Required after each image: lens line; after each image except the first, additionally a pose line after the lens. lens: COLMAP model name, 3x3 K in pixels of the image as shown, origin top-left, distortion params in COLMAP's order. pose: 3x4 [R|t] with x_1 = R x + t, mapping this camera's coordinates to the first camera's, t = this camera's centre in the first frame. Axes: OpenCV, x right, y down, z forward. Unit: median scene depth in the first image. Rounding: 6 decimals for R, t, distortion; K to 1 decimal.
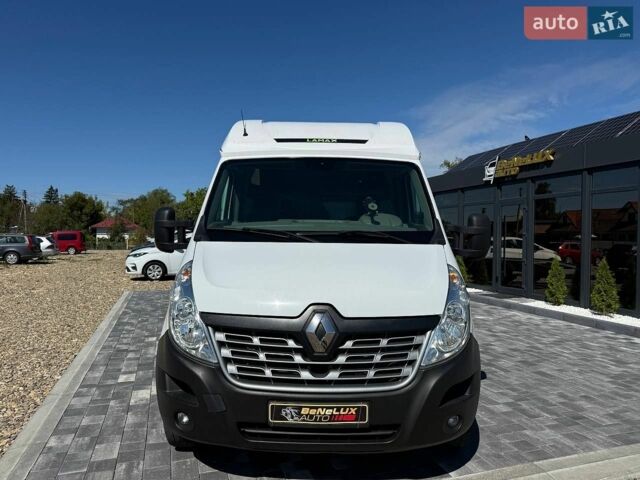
lens RADIAL K [[469.0, 0, 320.0], [0, 469.0, 240.0], [0, 0, 1]] dist [0.003162, -0.000538]
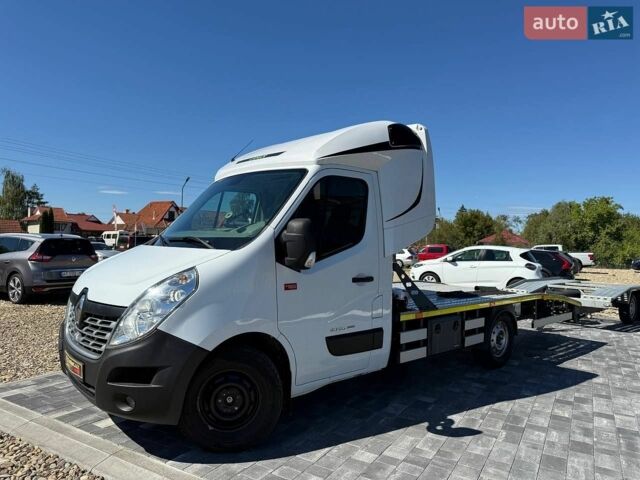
lens RADIAL K [[469.0, 0, 320.0], [0, 469.0, 240.0], [0, 0, 1]] dist [0.003162, -0.000538]
pose [[0.640416, 0.004981, -0.768012, 0.149988], [-0.030627, 0.999349, -0.019058, -0.000128], [0.767417, 0.035727, 0.640152, 0.062862]]
